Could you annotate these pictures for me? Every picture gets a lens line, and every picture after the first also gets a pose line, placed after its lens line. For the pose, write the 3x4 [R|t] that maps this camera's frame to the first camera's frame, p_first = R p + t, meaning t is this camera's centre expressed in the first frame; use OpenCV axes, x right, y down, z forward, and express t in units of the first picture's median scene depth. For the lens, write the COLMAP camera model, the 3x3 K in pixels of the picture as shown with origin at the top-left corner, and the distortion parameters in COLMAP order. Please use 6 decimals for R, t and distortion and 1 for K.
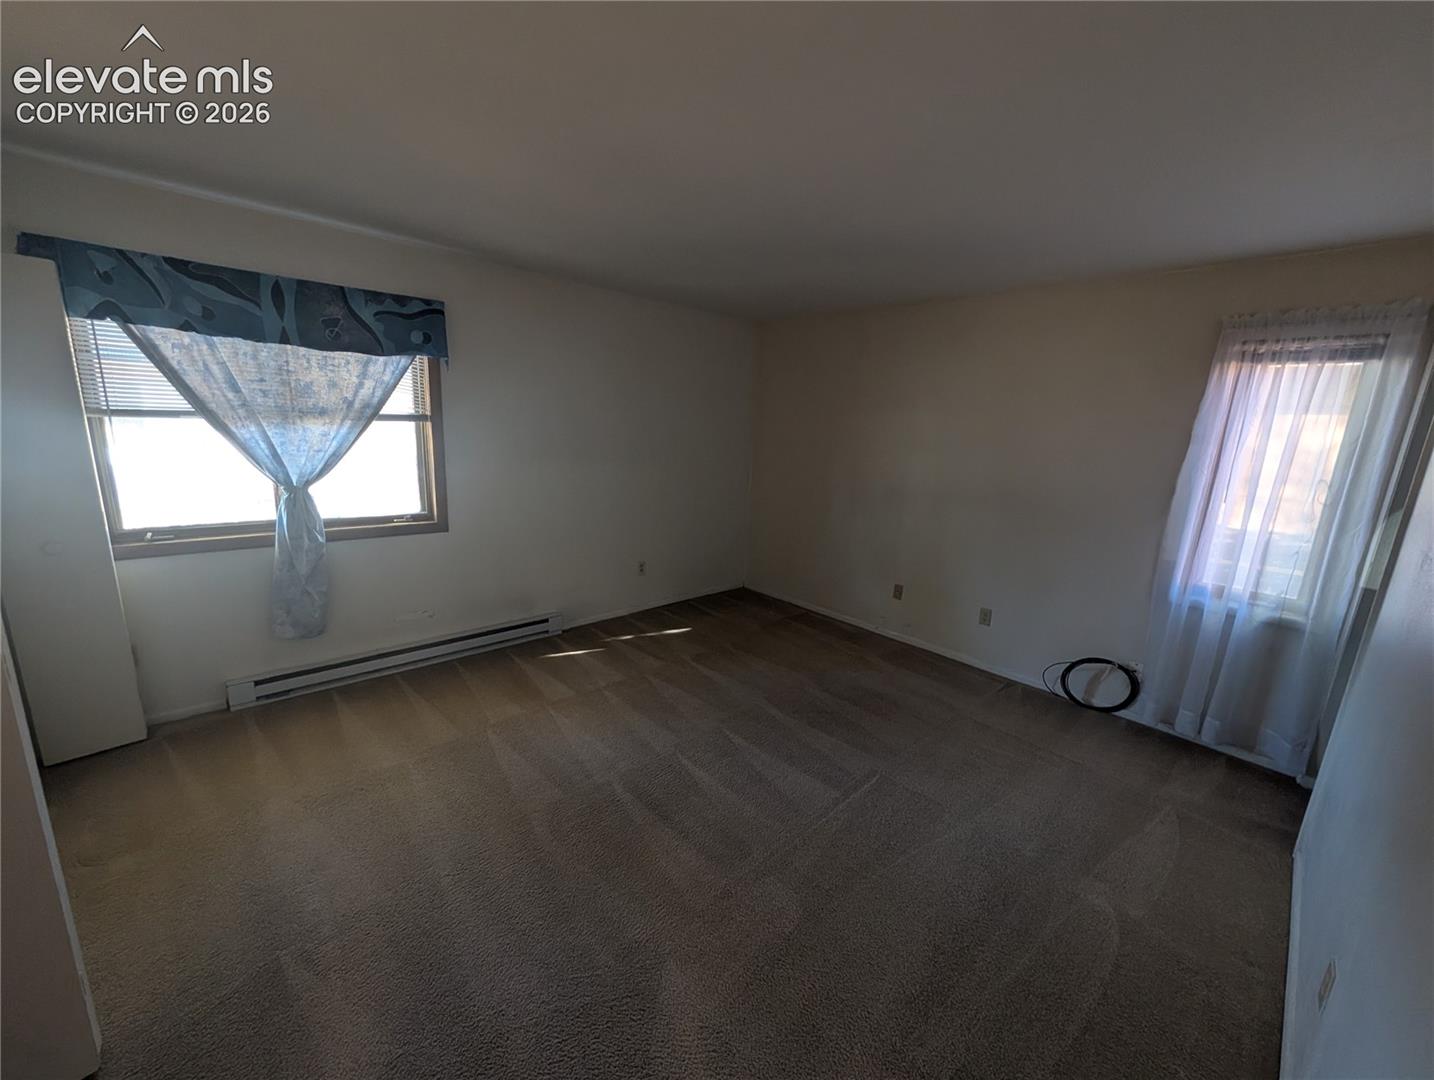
lens RADIAL K [[549.5, 0, 713.7], [0, 549.5, 543.3], [0, 0, 1]] dist [0.000027, -0.000117]
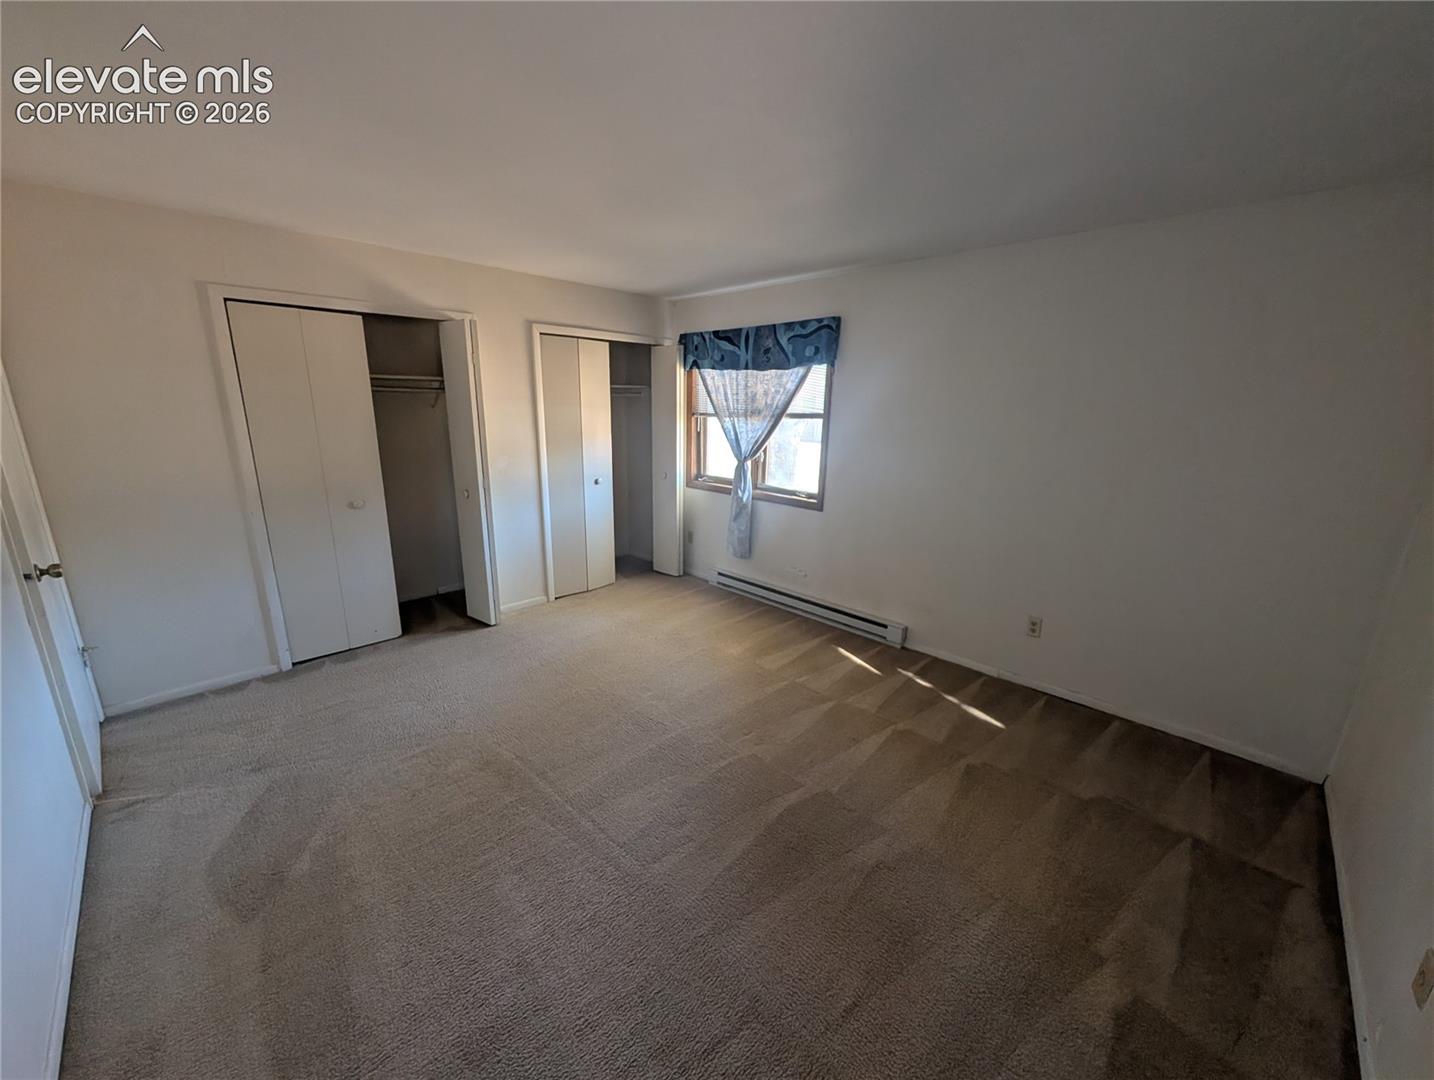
lens RADIAL K [[553.8, 0, 679.4], [0, 553.8, 537.3], [0, 0, 1]] dist [-0.000770, -0.000061]
pose [[0.014566, 0.199430, -0.979804, 0.809311], [-0.222931, 0.955890, 0.191248, -0.149740], [0.974725, 0.215643, 0.058382, 0.758209]]
